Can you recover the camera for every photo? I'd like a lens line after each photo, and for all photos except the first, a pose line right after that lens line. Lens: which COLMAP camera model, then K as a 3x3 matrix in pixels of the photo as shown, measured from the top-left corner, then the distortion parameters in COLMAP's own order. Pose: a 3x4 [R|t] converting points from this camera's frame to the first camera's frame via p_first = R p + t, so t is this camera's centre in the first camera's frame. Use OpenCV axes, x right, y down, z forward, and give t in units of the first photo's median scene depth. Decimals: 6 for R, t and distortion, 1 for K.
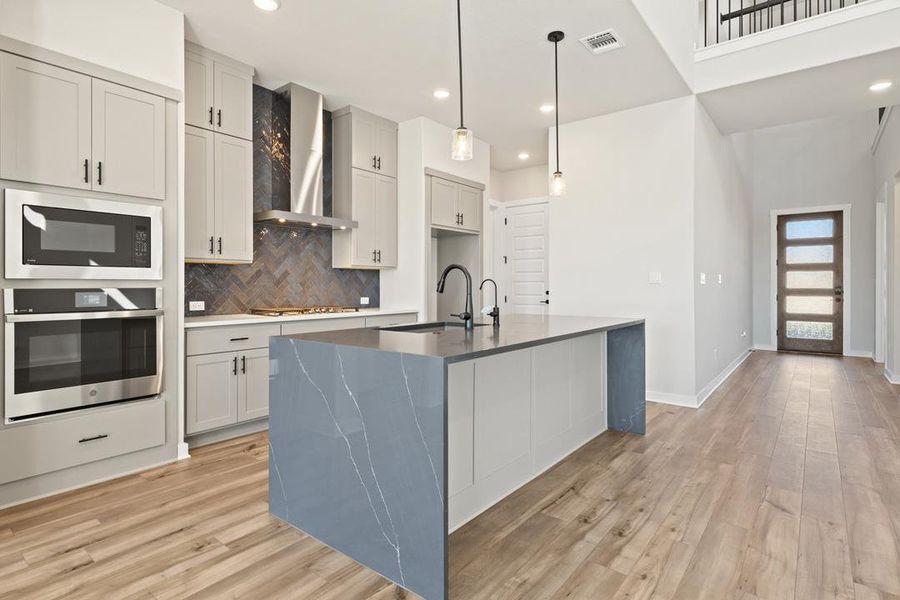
lens RADIAL K [[462.7, 0, 448.5], [0, 462.7, 284.9], [0, 0, 1]] dist [0.000082, 0.000341]
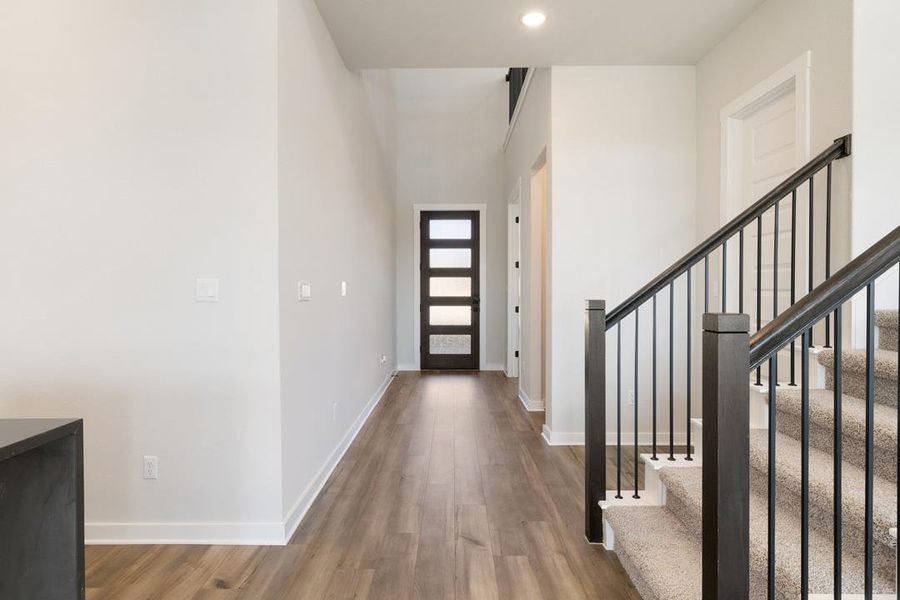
lens RADIAL K [[507.3, 0, 448.9], [0, 507.3, 295.2], [0, 0, 1]] dist [-0.000846, -0.000188]
pose [[0.786861, -0.009420, 0.617058, 0.312267], [0.000869, 0.999899, 0.014156, -0.015851], [-0.617129, -0.010603, 0.786791, 0.416632]]
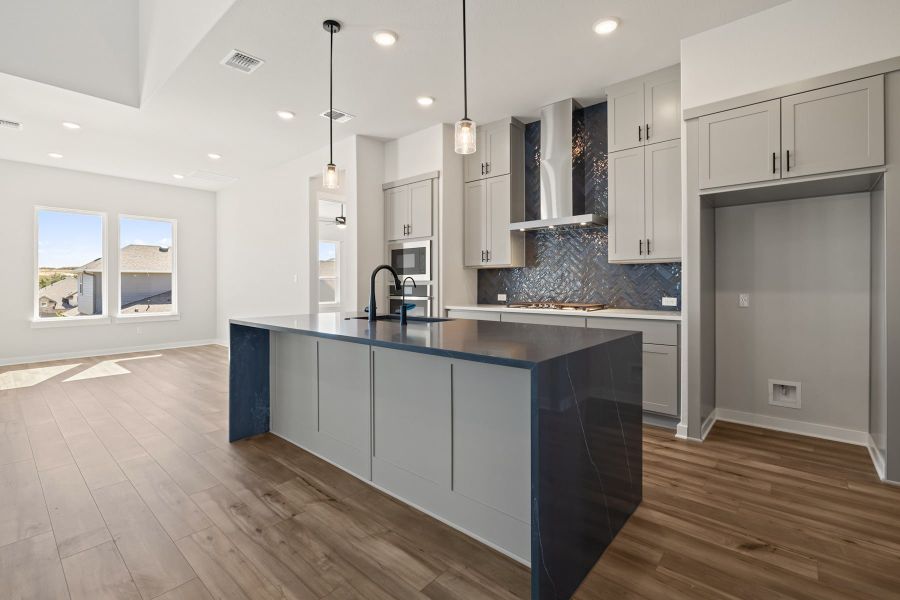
lens RADIAL K [[408.1, 0, 448.3], [0, 408.1, 286.1], [0, 0, 1]] dist [-0.001396, -0.000260]
pose [[-0.047383, 0.006944, -0.998853, 0.609851], [0.005059, 0.999965, 0.006712, 0.000553], [0.998864, -0.004735, -0.047417, 0.719300]]
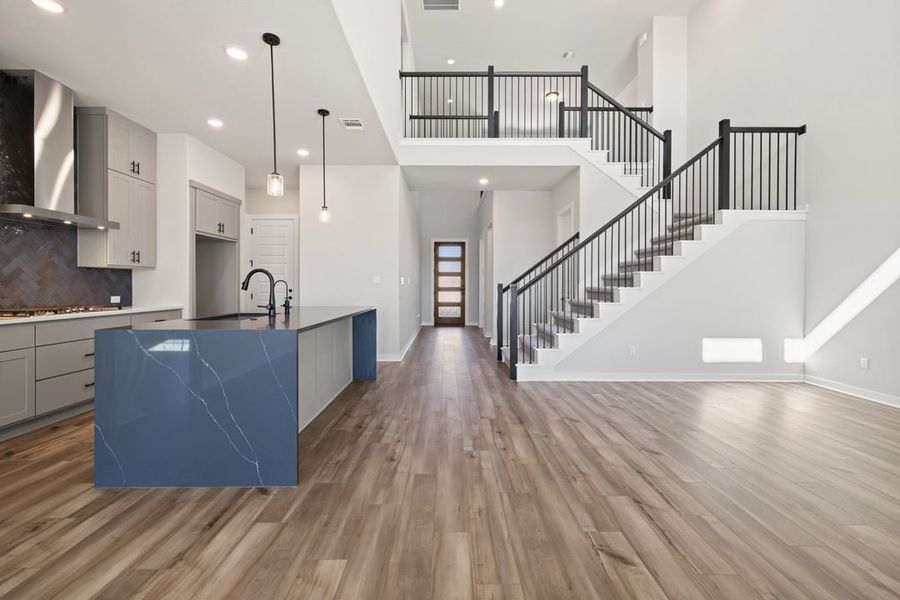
lens RADIAL K [[380.0, 0, 449.2], [0, 380.0, 286.7], [0, 0, 1]] dist [0.001248, 0.000280]
pose [[0.778864, -0.001198, 0.627192, -0.148889], [-0.002123, 0.999987, 0.004546, 0.000452], [-0.627189, -0.004872, 0.778852, -0.124480]]
